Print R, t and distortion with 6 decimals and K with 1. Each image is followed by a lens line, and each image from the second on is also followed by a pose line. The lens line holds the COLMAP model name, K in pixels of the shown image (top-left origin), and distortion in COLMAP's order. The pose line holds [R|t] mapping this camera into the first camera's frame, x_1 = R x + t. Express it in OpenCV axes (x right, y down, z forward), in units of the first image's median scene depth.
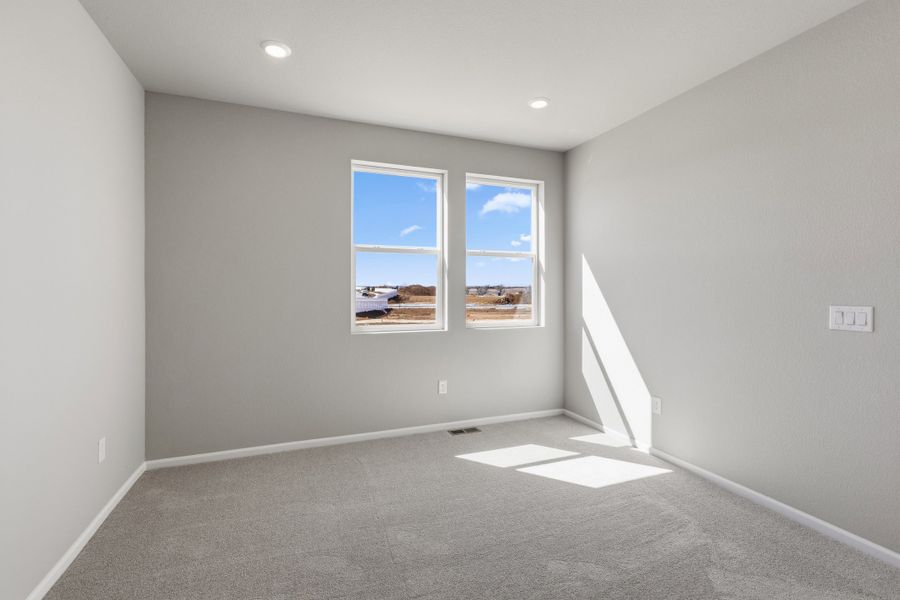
lens RADIAL K [[423.9, 0, 450.6], [0, 423.9, 293.0], [0, 0, 1]] dist [0.000982, 0.000184]
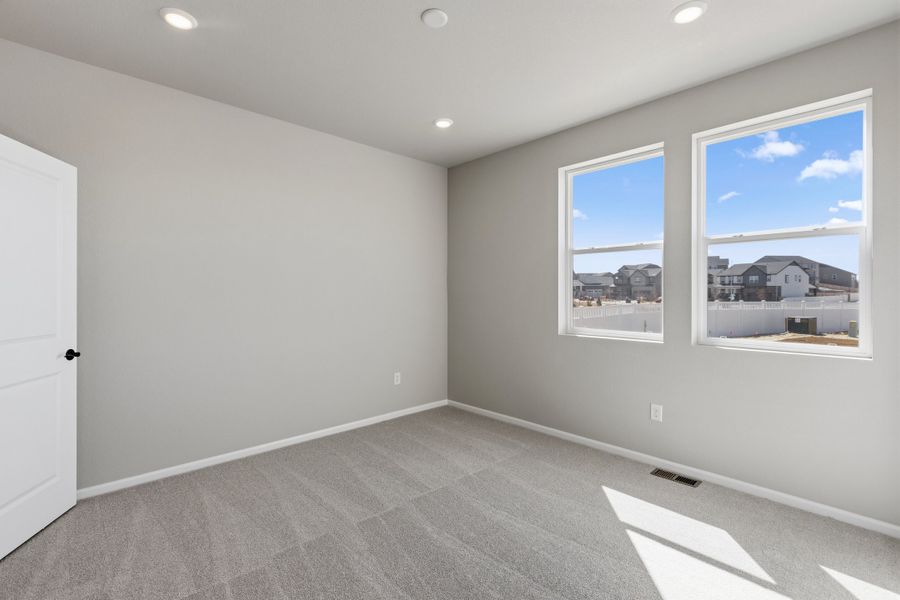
lens RADIAL K [[423.9, 0, 450.6], [0, 423.9, 293.0], [0, 0, 1]] dist [0.000982, 0.000184]
pose [[0.343831, 0.000625, -0.939031, 0.657536], [-0.007219, 0.999972, -0.001977, 0.000314], [0.939004, 0.007459, 0.343826, 0.388339]]
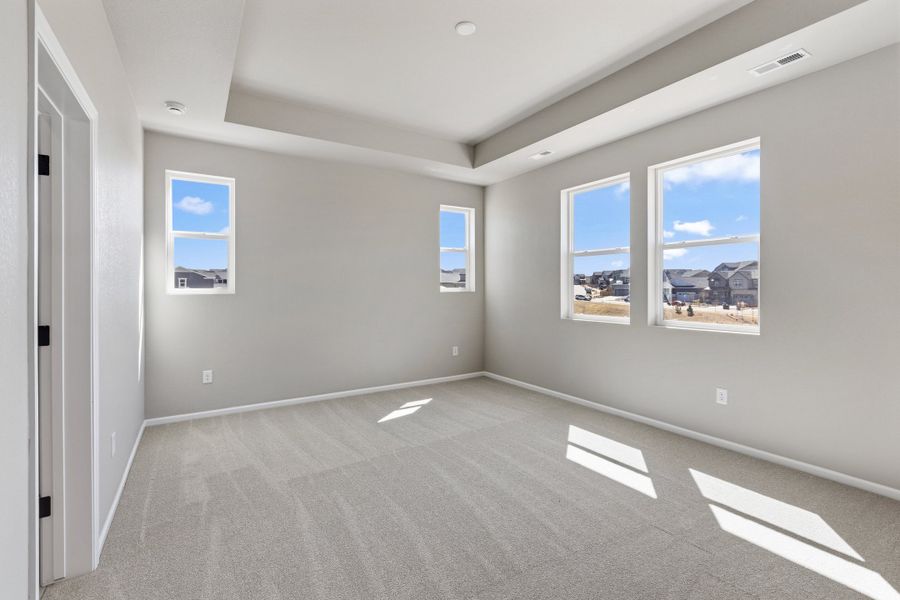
lens RADIAL K [[423.9, 0, 450.6], [0, 423.9, 293.0], [0, 0, 1]] dist [0.000982, 0.000184]
pose [[0.149022, 0.005061, -0.988821, 1.048286], [-0.027298, 0.999627, 0.001003, 0.025972], [0.988457, 0.026844, 0.149104, 0.449874]]
